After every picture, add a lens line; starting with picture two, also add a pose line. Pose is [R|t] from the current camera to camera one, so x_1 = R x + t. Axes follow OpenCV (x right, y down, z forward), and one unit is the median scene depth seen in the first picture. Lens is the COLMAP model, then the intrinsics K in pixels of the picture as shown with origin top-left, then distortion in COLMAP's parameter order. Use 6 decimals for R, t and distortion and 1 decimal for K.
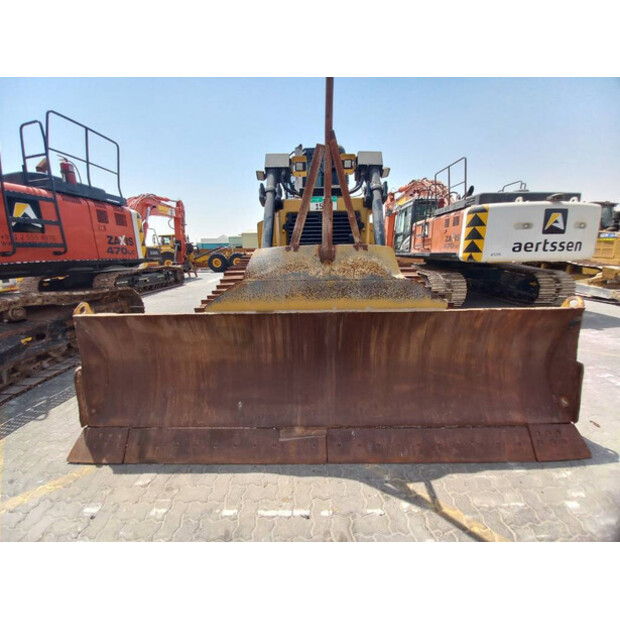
lens RADIAL K [[268.5, 0, 310.8], [0, 268.5, 319.0], [0, 0, 1]] dist [-0.017531, -0.000756]
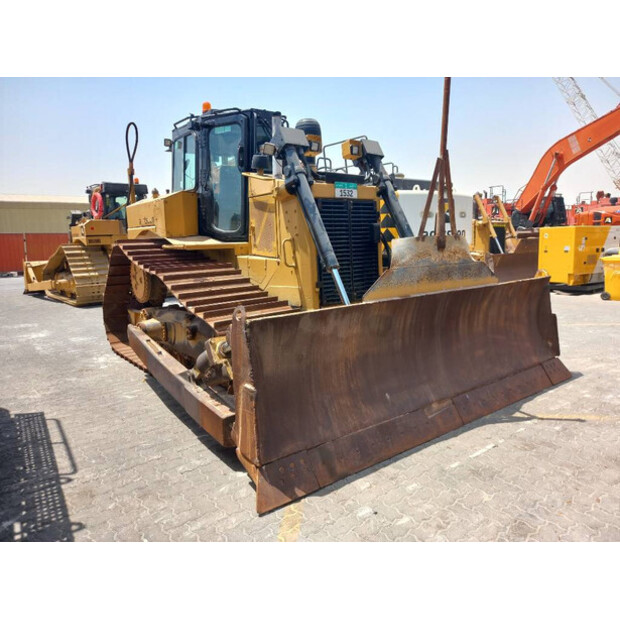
lens RADIAL K [[565.2, 0, 310.4], [0, 565.2, 309.8], [0, 0, 1]] dist [-0.041292, -0.000543]
pose [[0.737960, -0.088526, 0.669013, -1.884673], [0.174182, 0.982754, -0.062090, 0.094809], [-0.651979, 0.162350, 0.740653, -0.397320]]
